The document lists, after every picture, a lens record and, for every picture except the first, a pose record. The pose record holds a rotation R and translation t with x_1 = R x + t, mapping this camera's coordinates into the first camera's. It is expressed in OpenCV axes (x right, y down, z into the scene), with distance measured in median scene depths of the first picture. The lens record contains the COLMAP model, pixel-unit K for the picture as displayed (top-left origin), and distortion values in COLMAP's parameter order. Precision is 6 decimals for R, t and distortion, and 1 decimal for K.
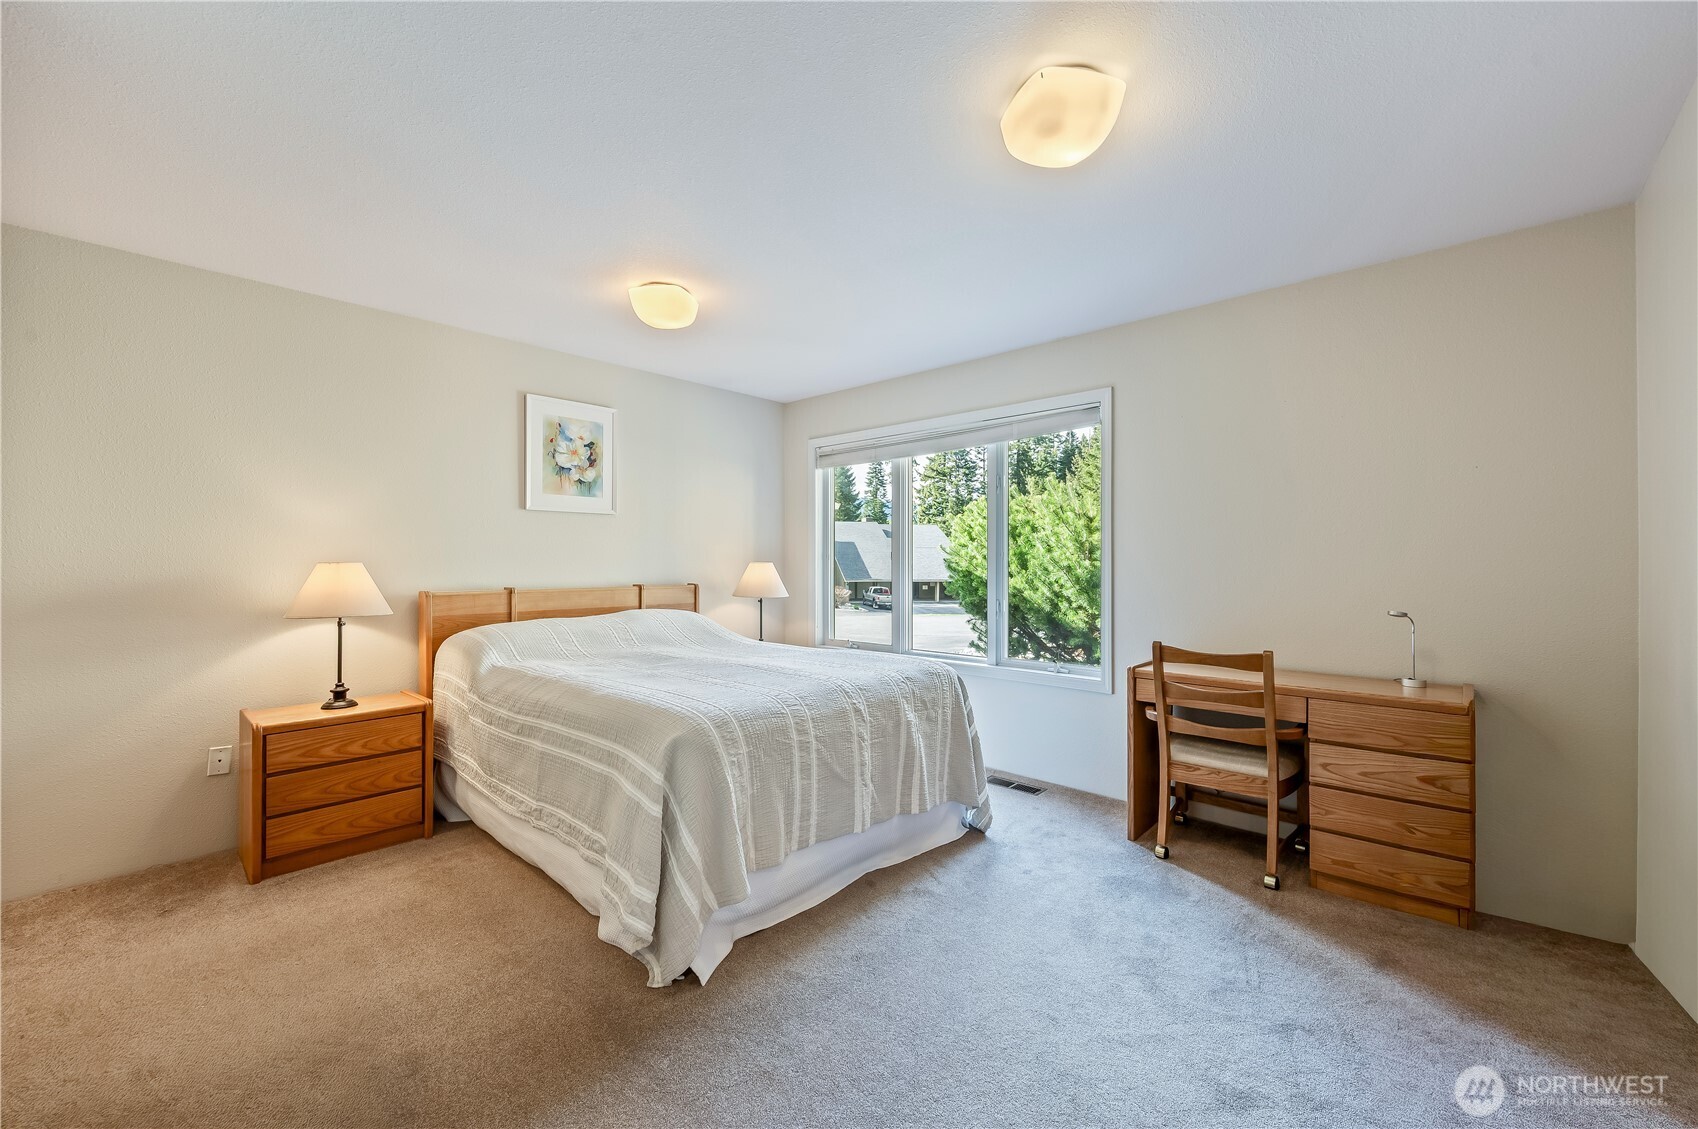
lens RADIAL K [[680.4, 0, 843.1], [0, 680.4, 564.9], [0, 0, 1]] dist [0.000204, -0.000014]
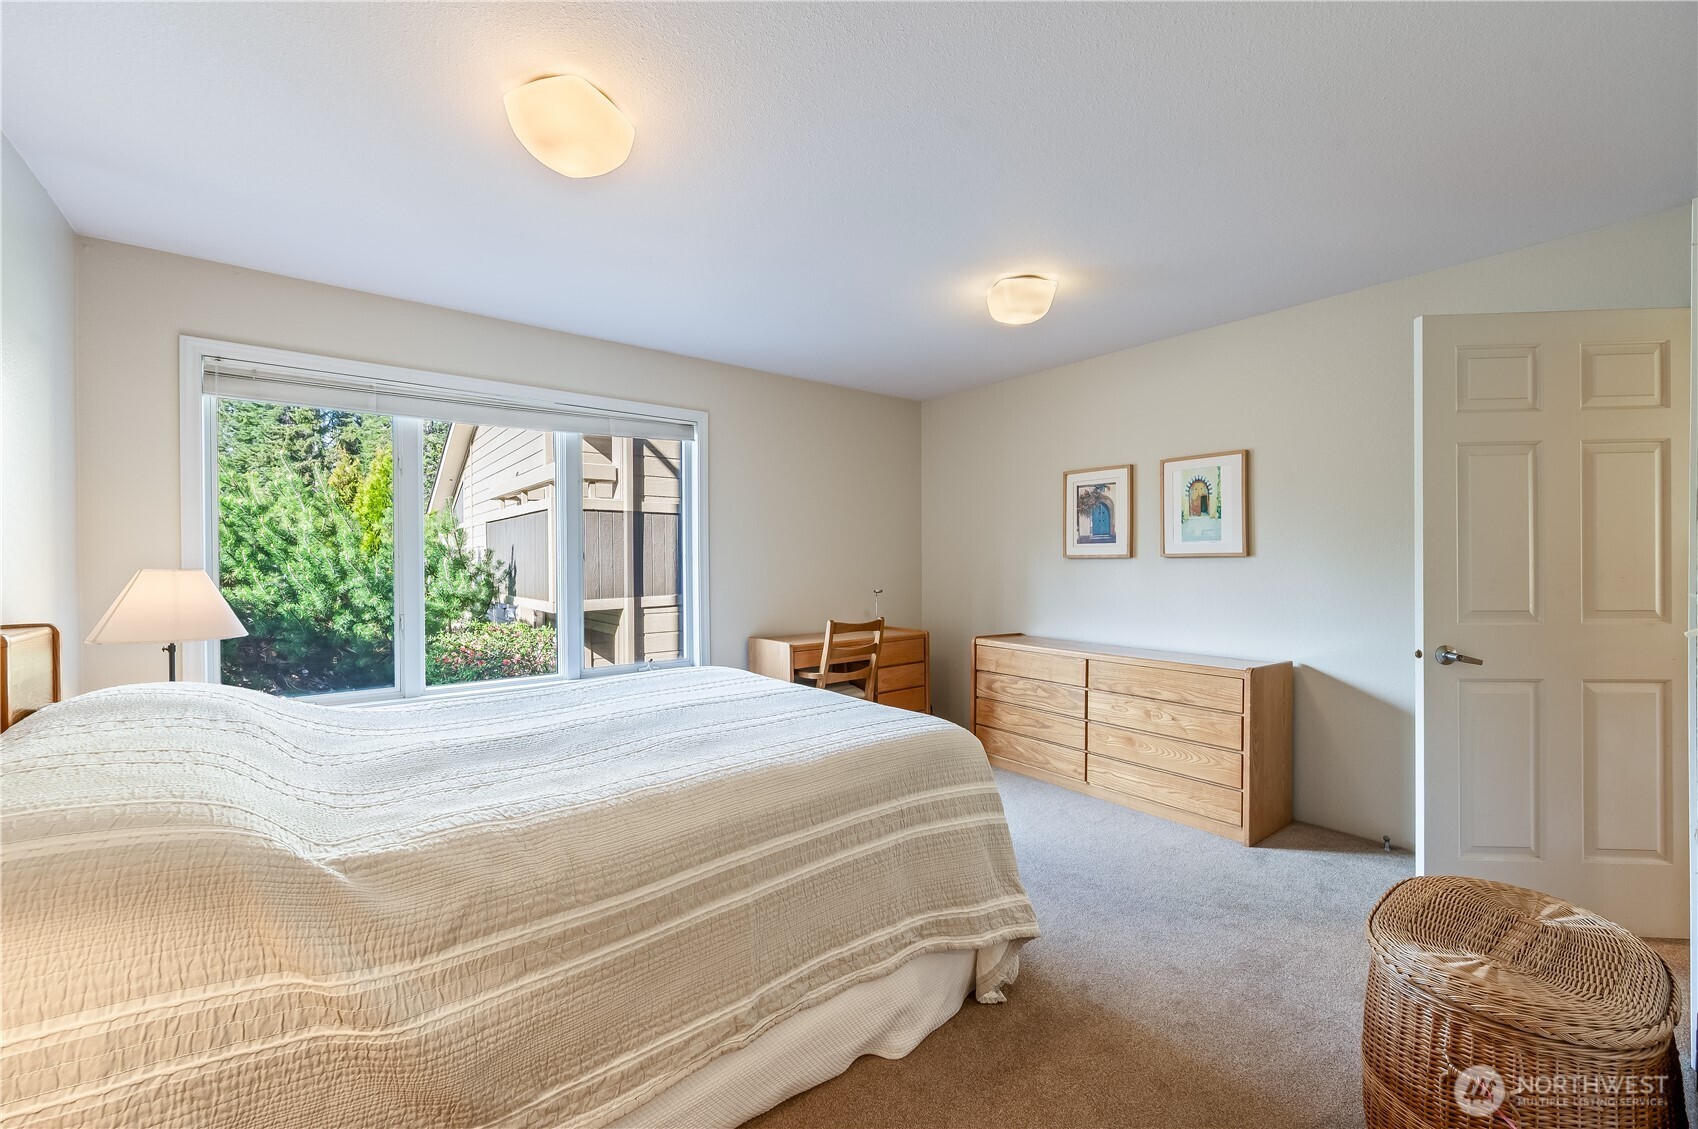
lens RADIAL K [[680.4, 0, 843.1], [0, 680.4, 564.9], [0, 0, 1]] dist [0.000204, -0.000014]
pose [[0.141682, -0.009085, 0.989871, -0.829842], [0.006266, 0.999946, 0.008281, -0.012185], [-0.989892, 0.005030, 0.141731, 0.699649]]
